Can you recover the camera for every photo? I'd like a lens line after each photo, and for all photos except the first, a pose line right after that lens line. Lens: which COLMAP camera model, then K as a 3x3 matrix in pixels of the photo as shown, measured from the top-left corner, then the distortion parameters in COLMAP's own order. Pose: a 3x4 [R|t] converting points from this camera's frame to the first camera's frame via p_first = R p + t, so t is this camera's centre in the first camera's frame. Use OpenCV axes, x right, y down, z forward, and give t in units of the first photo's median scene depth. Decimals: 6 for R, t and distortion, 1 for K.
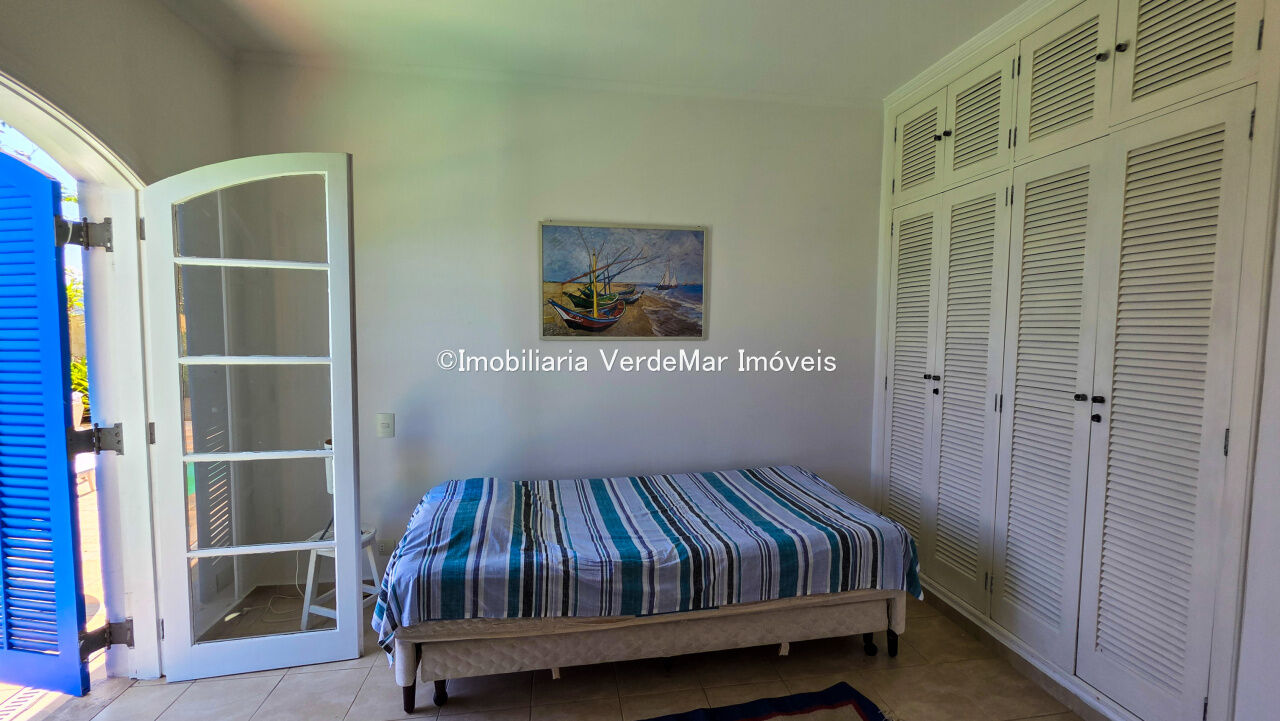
lens RADIAL K [[518.9, 0, 640.3], [0, 518.9, 364.1], [0, 0, 1]] dist [0.007160, -0.000380]
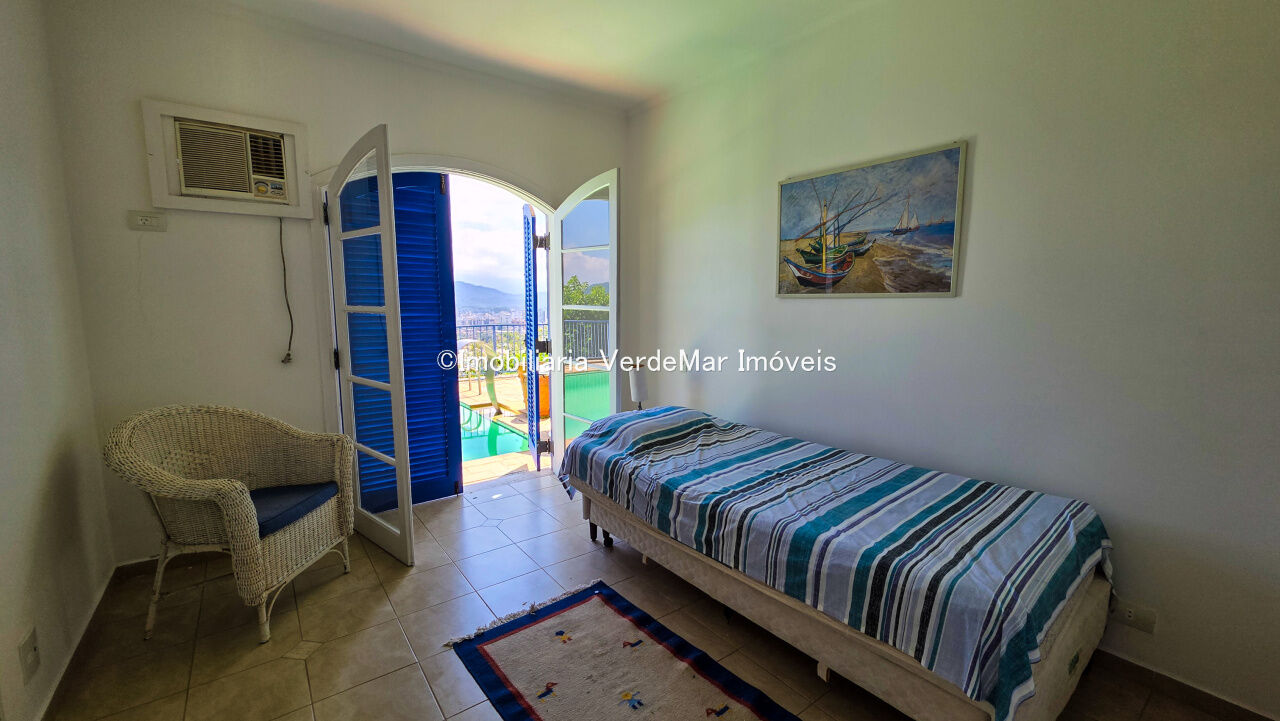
lens RADIAL K [[518.9, 0, 645.9], [0, 518.9, 361.5], [0, 0, 1]] dist [0.007160, -0.000380]
pose [[0.478816, 0.099316, -0.872280, 0.599235], [-0.060586, 0.994950, 0.080026, 0.013700], [0.875822, 0.014530, 0.482415, 0.267860]]
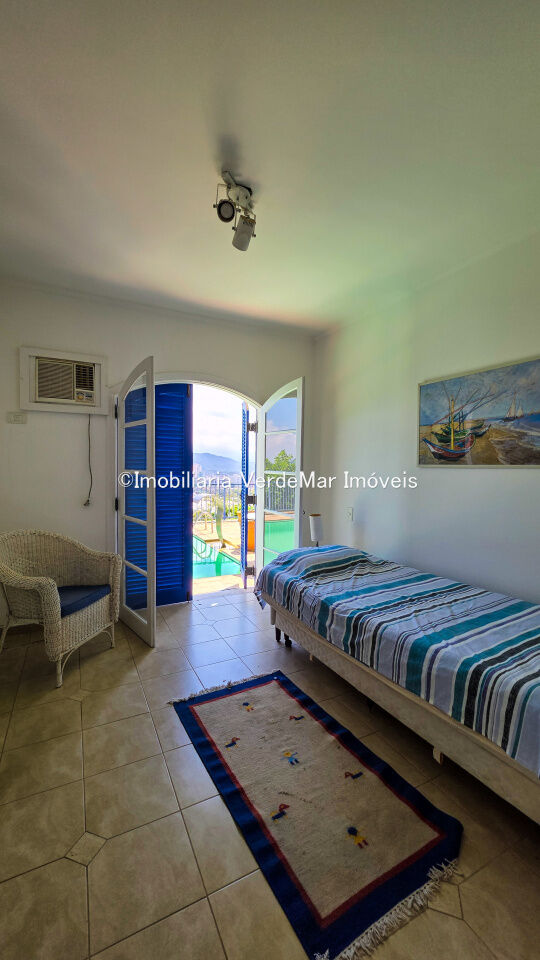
lens RADIAL K [[390.2, 0, 272.3], [0, 390.2, 479.7], [0, 0, 1]] dist [0.011562, -0.002210]
pose [[0.315302, 0.031000, -0.948485, 0.679760], [-0.076603, 0.997036, 0.007122, 0.009317], [0.945895, 0.070411, 0.316742, 0.295438]]
